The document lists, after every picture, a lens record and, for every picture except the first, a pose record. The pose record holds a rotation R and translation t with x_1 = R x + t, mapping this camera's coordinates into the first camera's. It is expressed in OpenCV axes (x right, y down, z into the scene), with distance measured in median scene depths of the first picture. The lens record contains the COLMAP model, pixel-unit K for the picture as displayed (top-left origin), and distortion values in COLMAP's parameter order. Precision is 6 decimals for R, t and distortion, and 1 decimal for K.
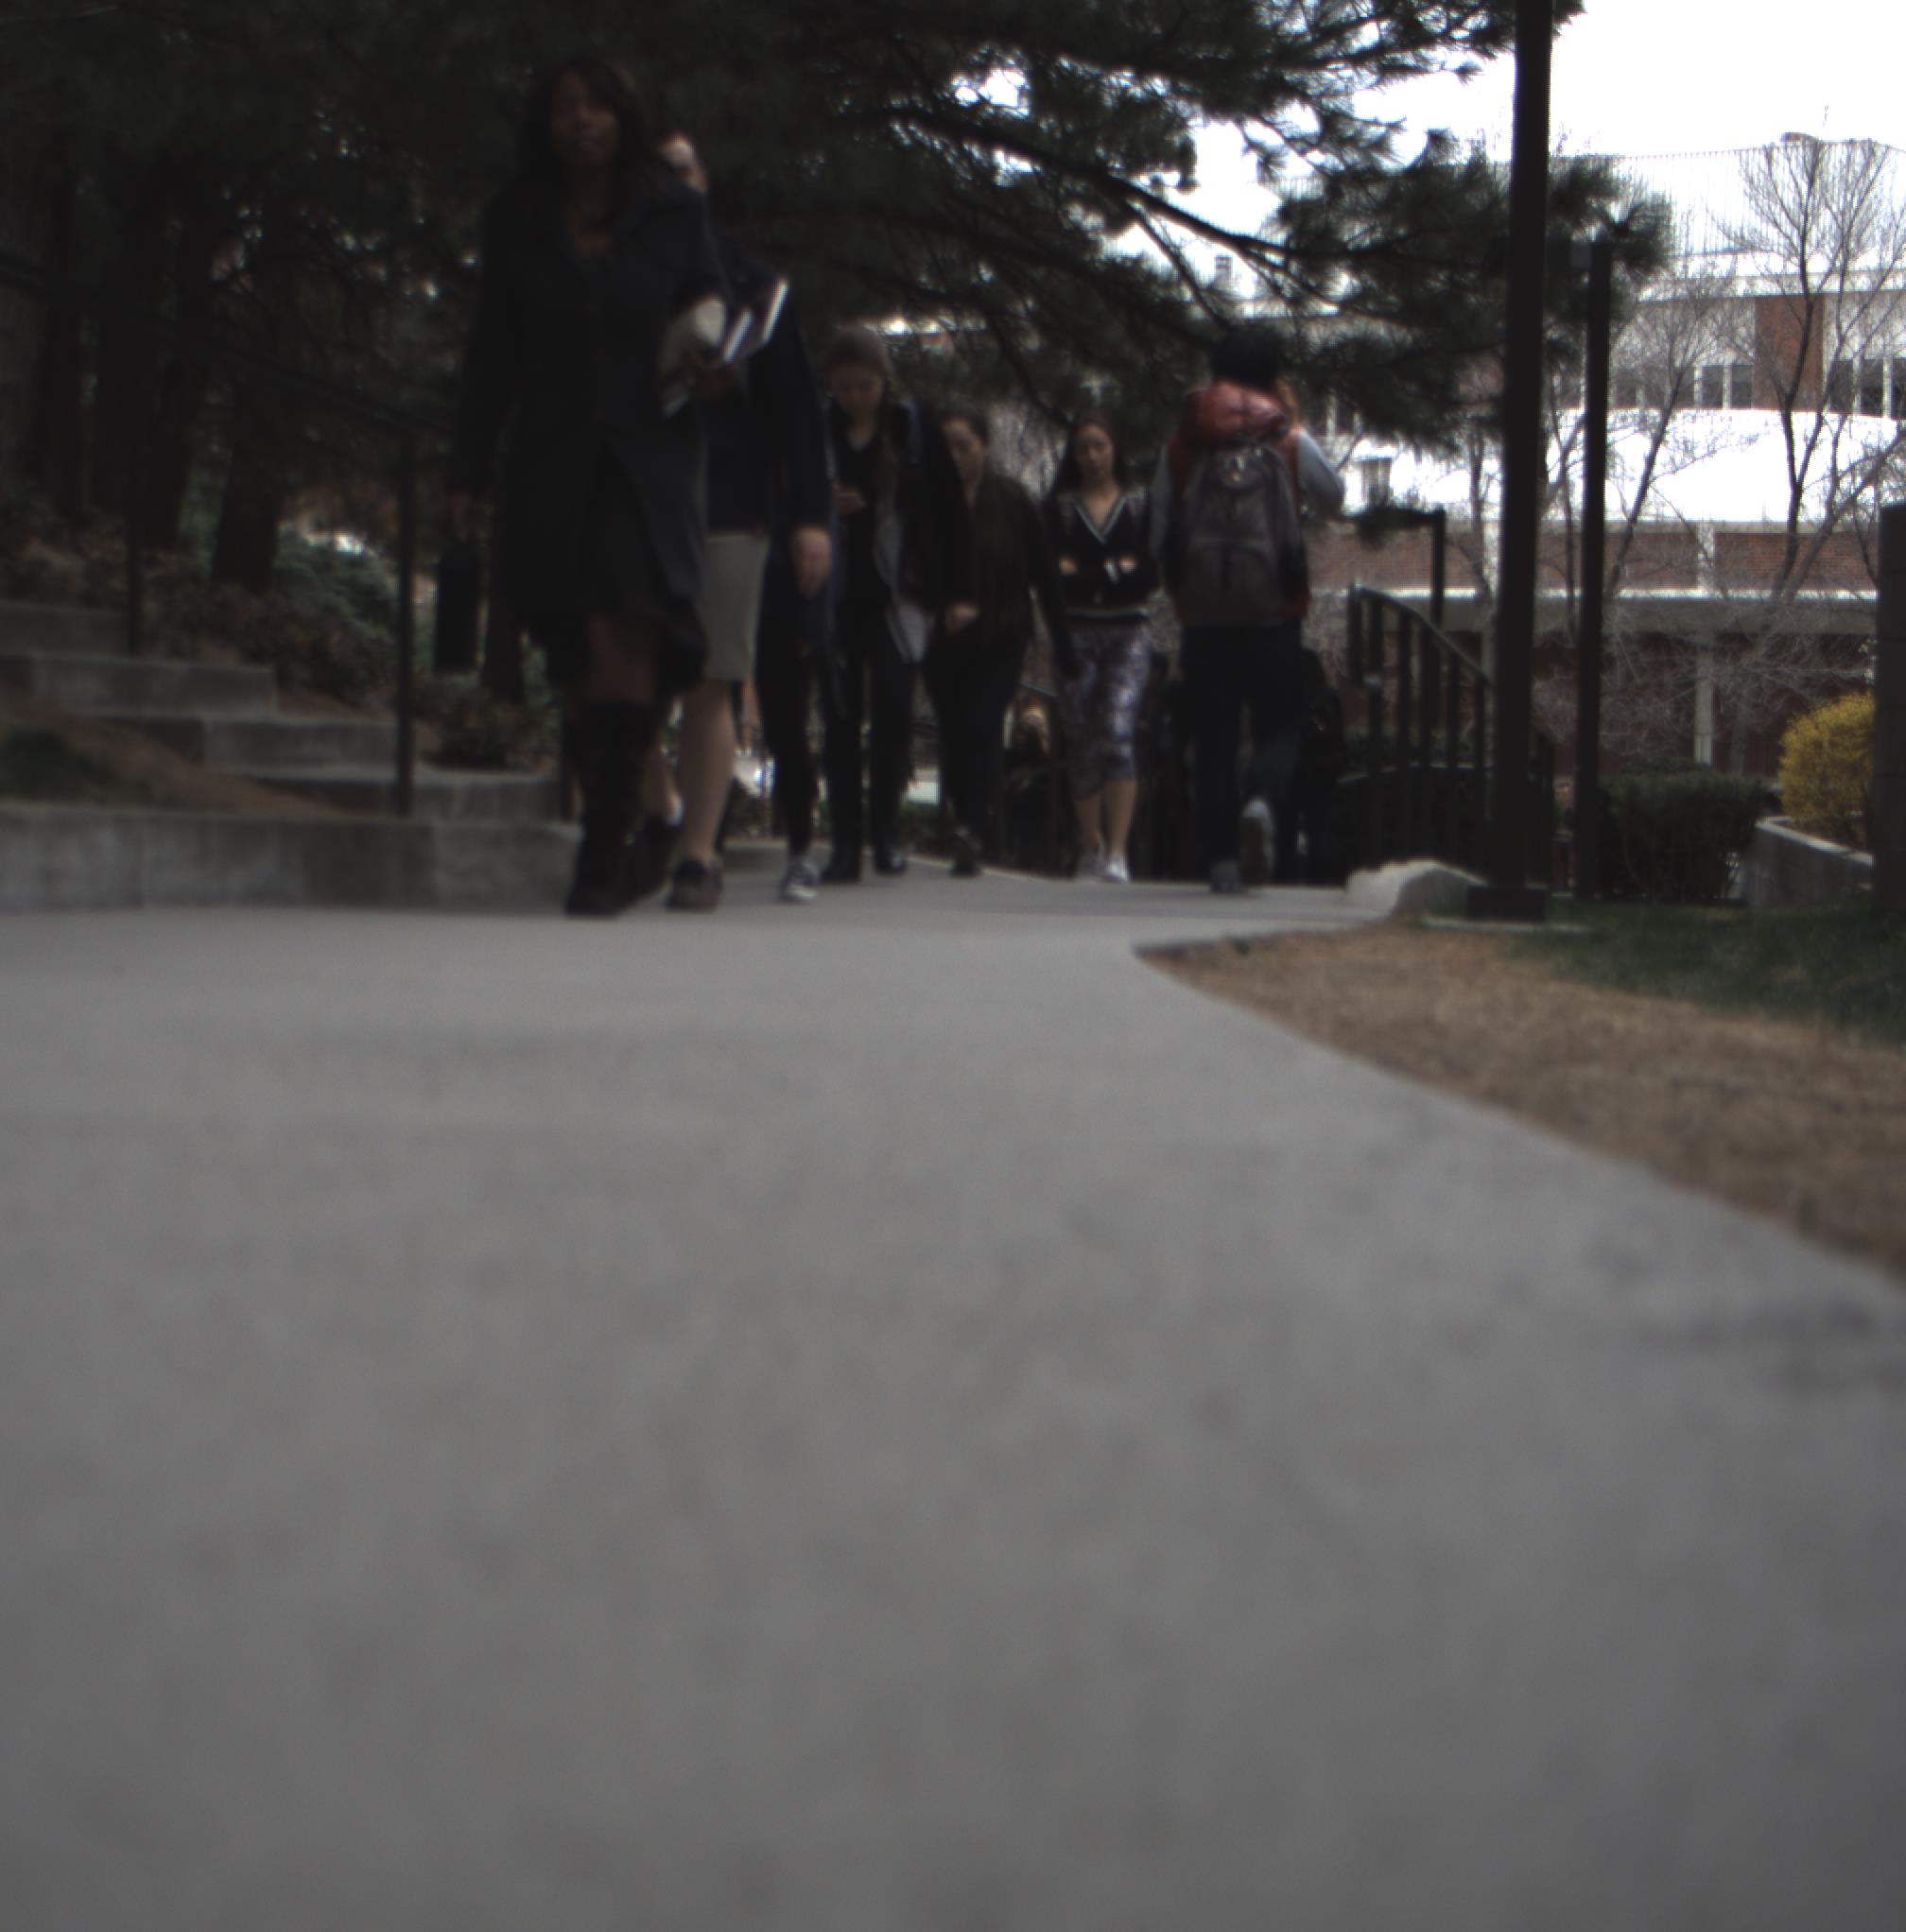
lens RADIAL K [[6090.7, 0, 942.7], [0, 6090.7, 965.2], [0, 0, 1]] dist [0.041077, 0.000000]
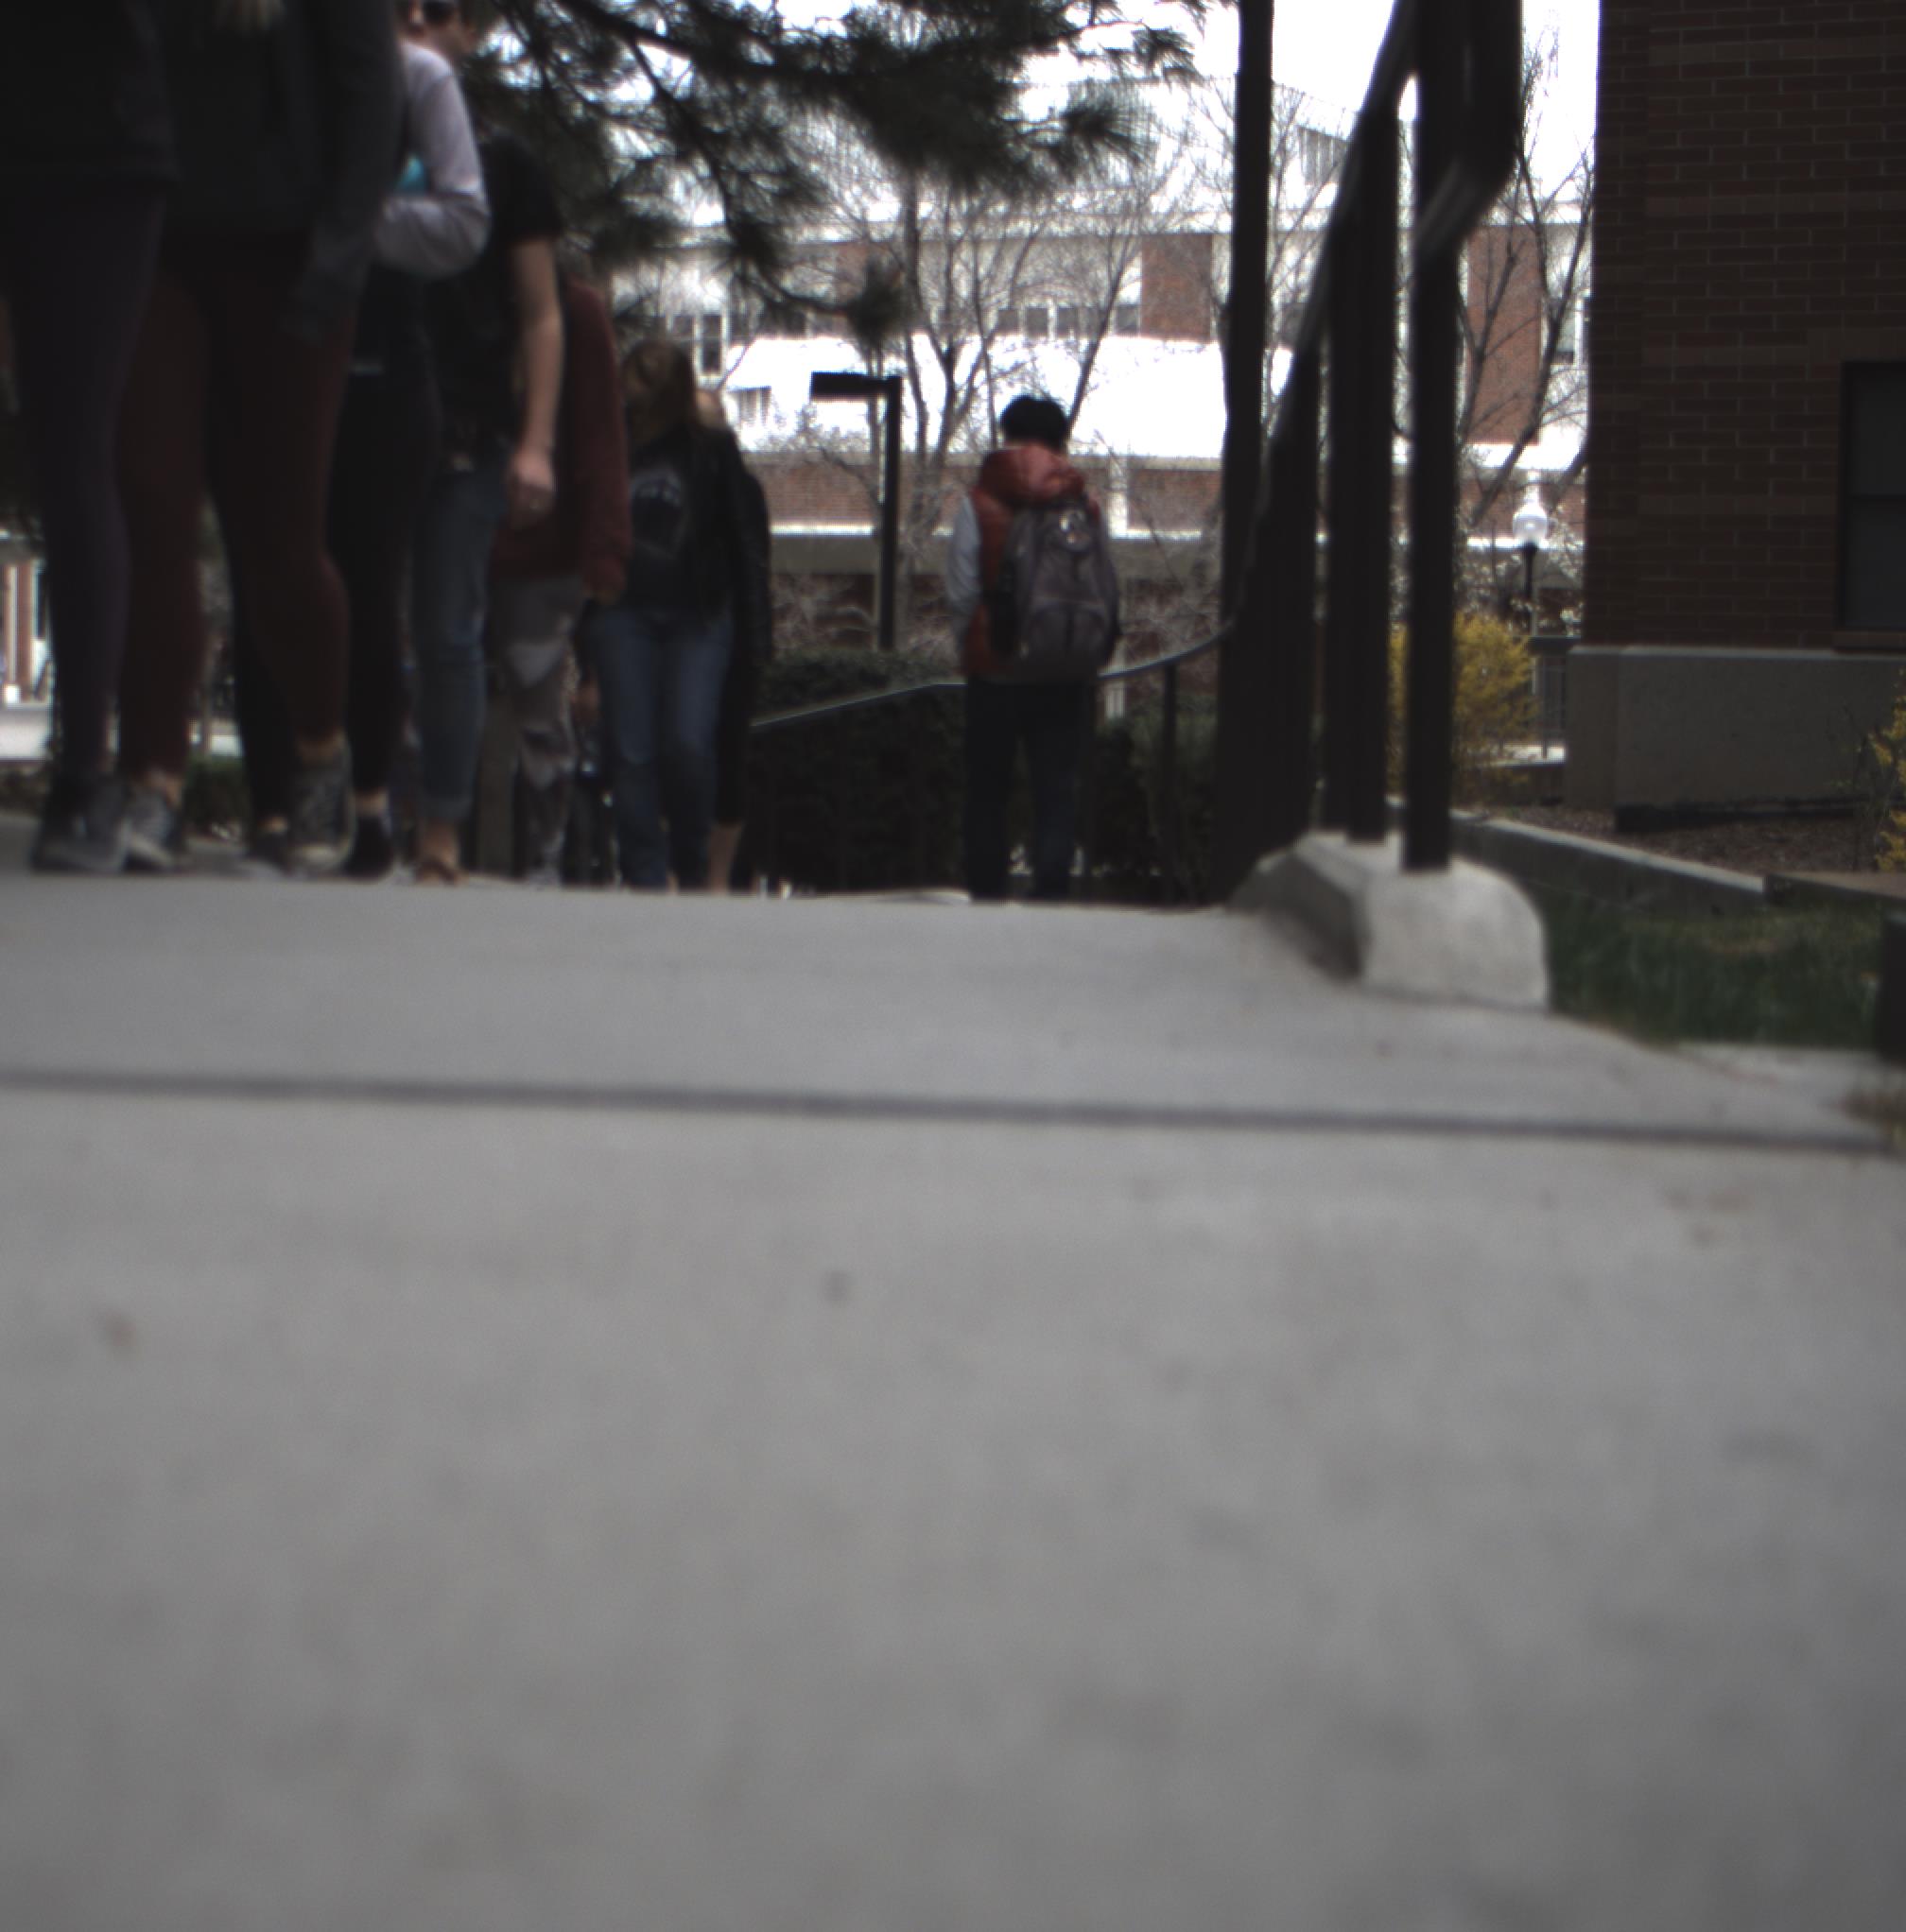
lens RADIAL K [[6090.7, 0, 957.3], [0, 6090.7, 944.1], [0, 0, 1]] dist [0.041077, 0.000000]
pose [[0.994038, 0.001093, 0.109033, 0.004450], [-0.001345, 0.999997, 0.002237, -0.003645], [-0.109030, -0.002370, 0.994036, 0.207912]]
